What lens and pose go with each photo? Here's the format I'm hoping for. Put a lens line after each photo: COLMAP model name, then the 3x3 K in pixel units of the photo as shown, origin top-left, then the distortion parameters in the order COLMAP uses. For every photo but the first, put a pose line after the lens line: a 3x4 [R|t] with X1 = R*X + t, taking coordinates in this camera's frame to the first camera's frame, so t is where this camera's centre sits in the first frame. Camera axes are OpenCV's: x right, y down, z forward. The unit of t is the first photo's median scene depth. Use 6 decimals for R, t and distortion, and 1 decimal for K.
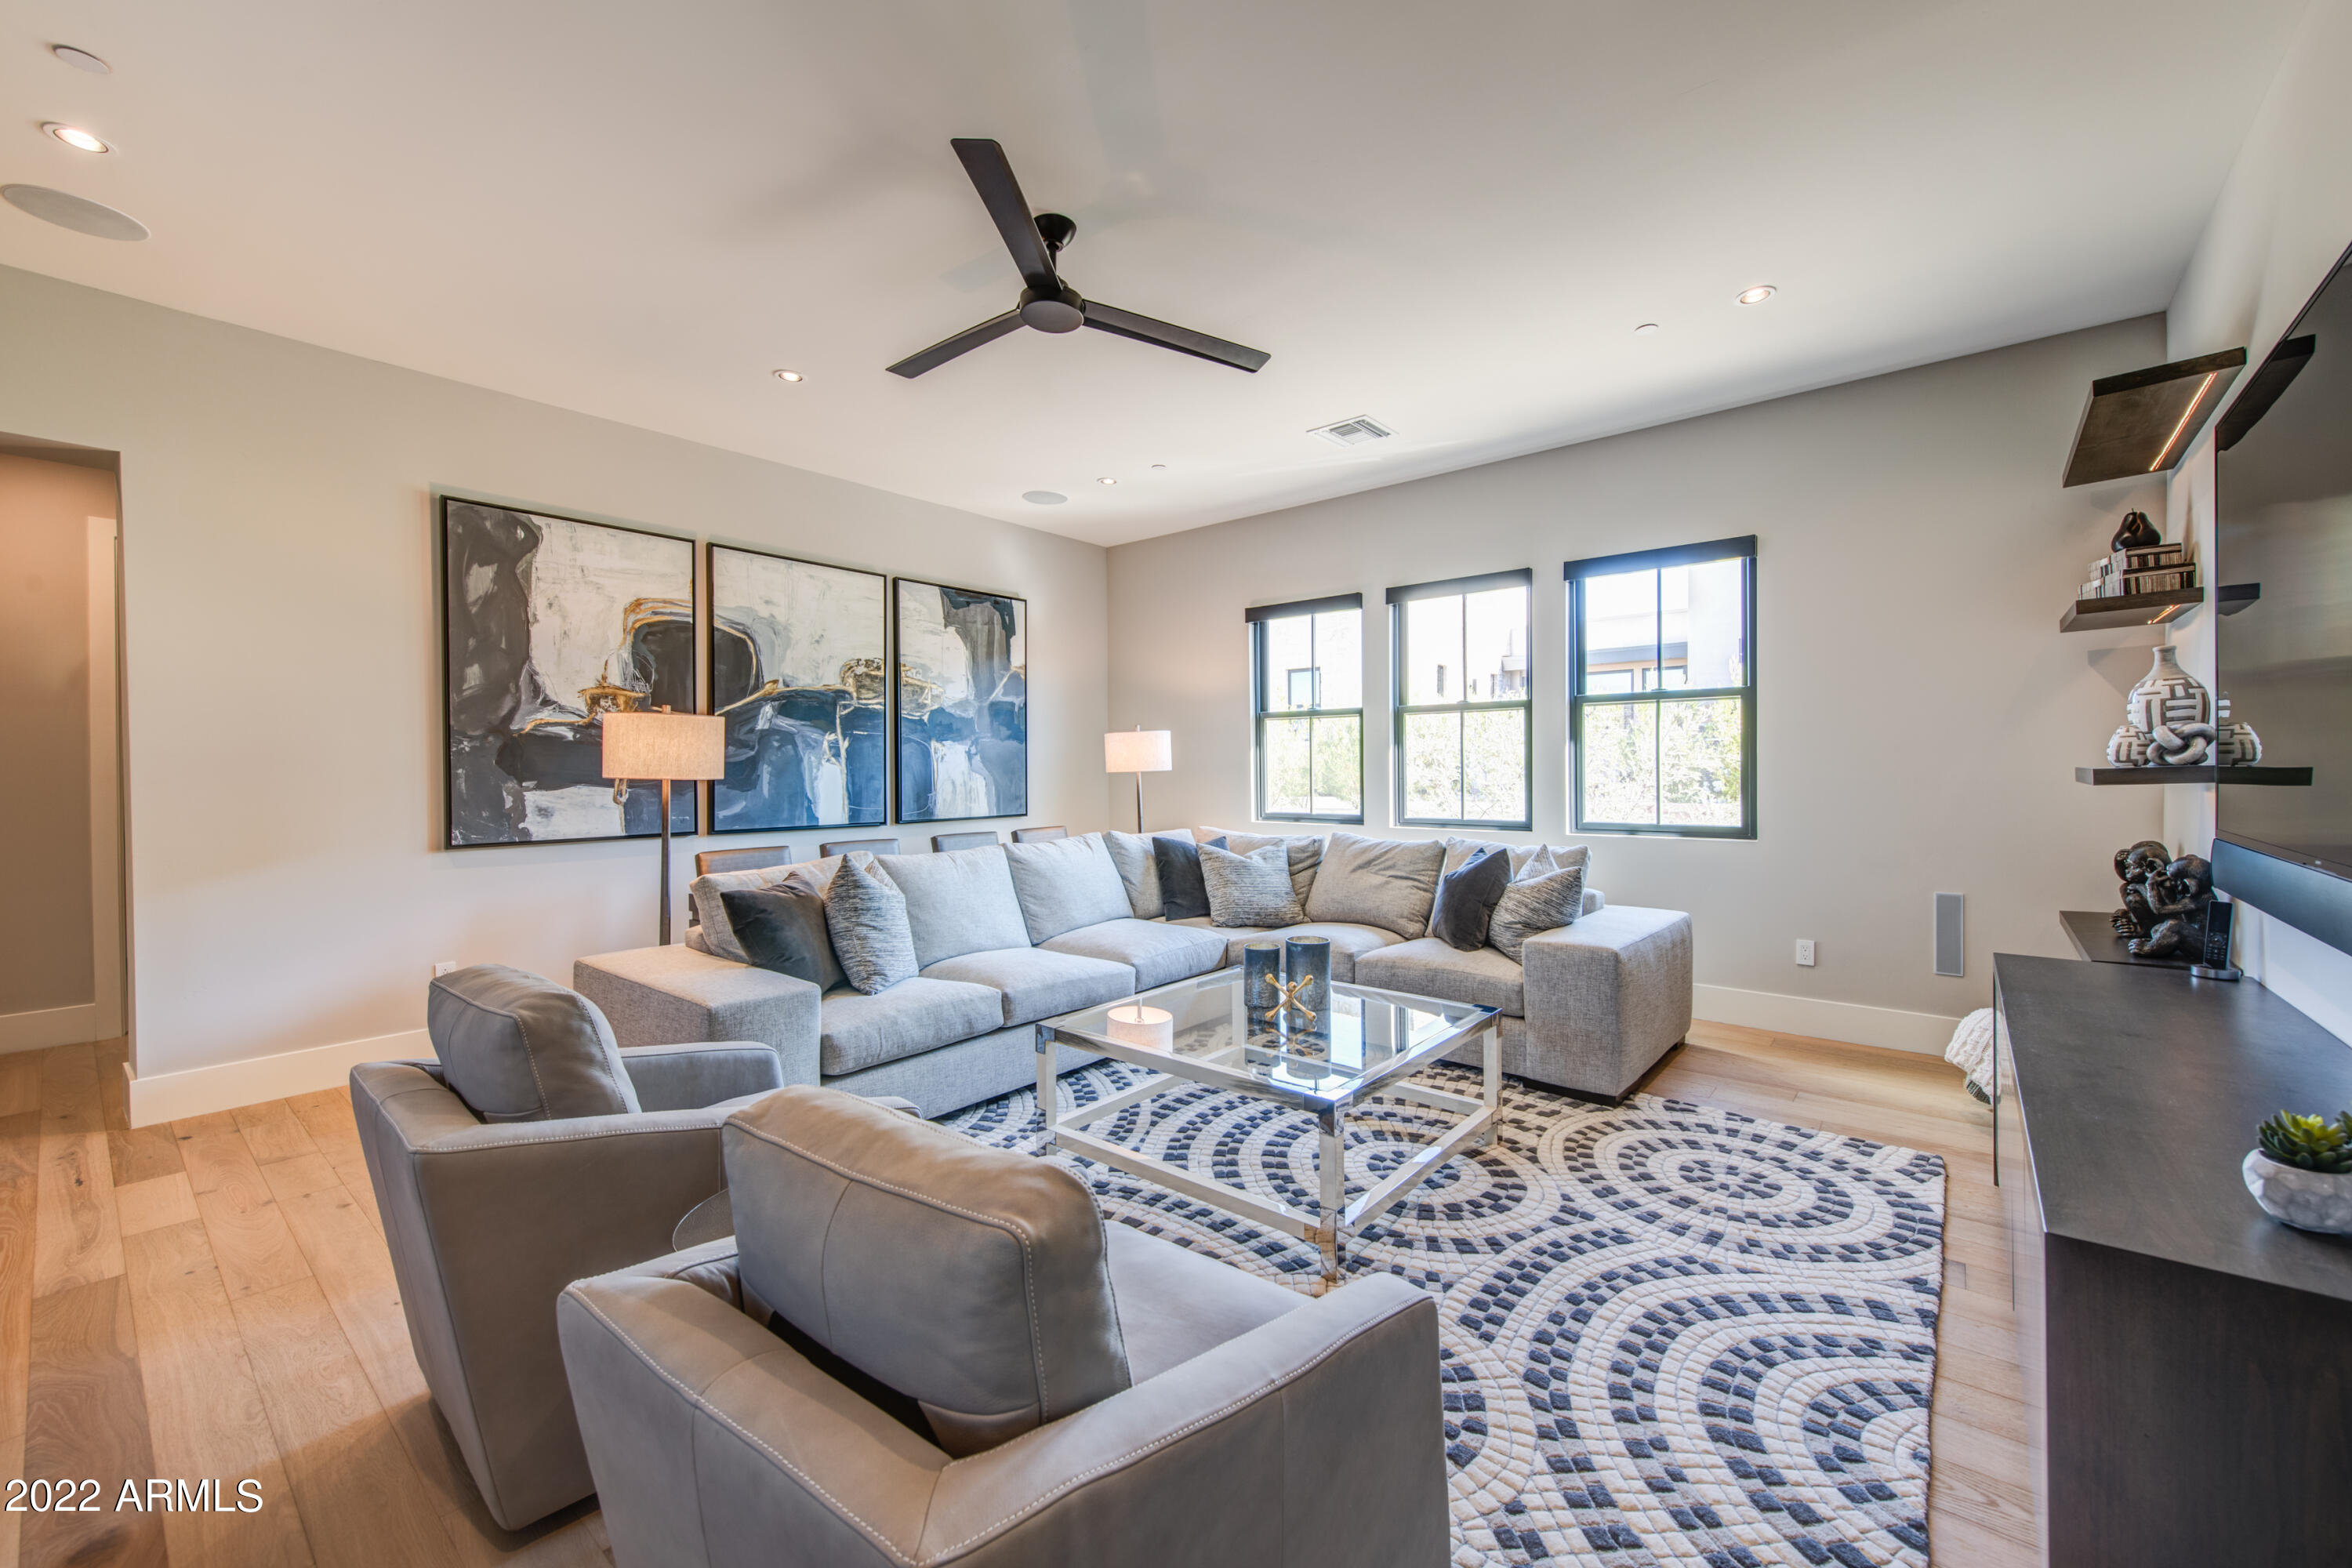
lens RADIAL K [[921.9, 0, 1193.7], [0, 921.9, 779.1], [0, 0, 1]] dist [0.006410, -0.000204]
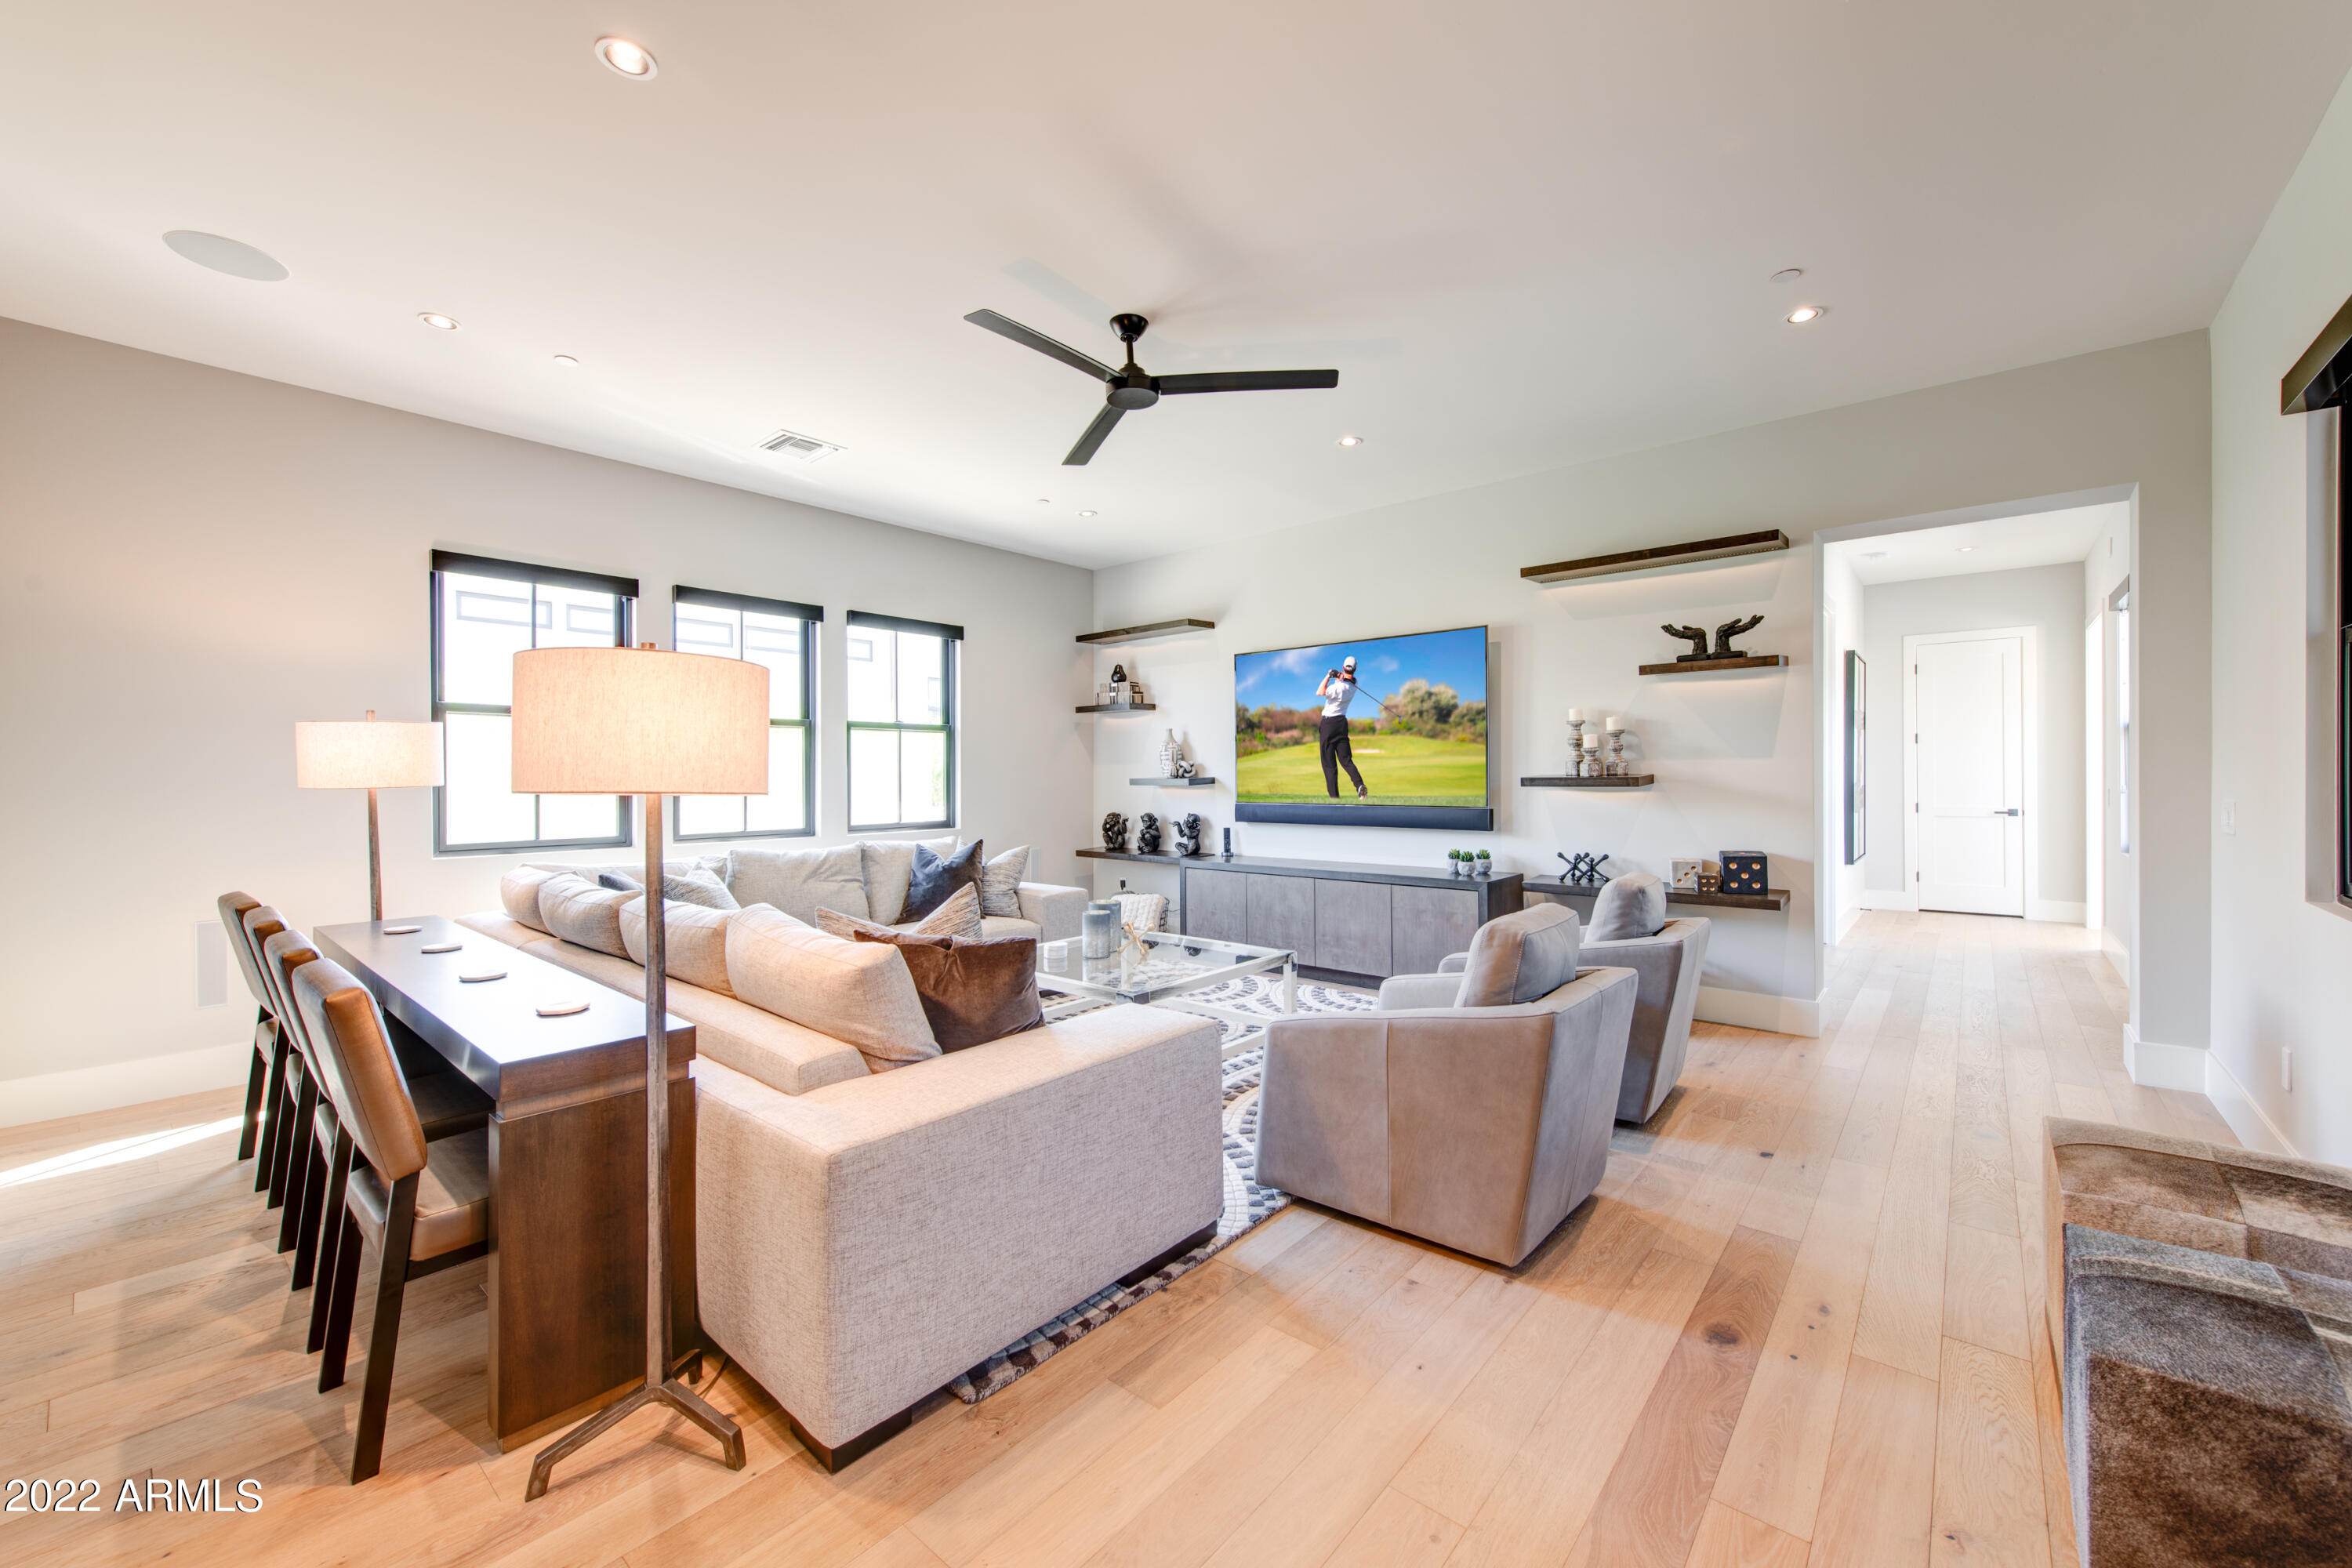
lens RADIAL K [[921.9, 0, 1188.0], [0, 921.9, 780.1], [0, 0, 1]] dist [0.006410, -0.000204]
pose [[0.010278, 0.003683, 0.999940, -0.852756], [0.015709, 0.999869, -0.003844, -0.001179], [-0.999824, 0.015747, 0.010219, 0.586005]]
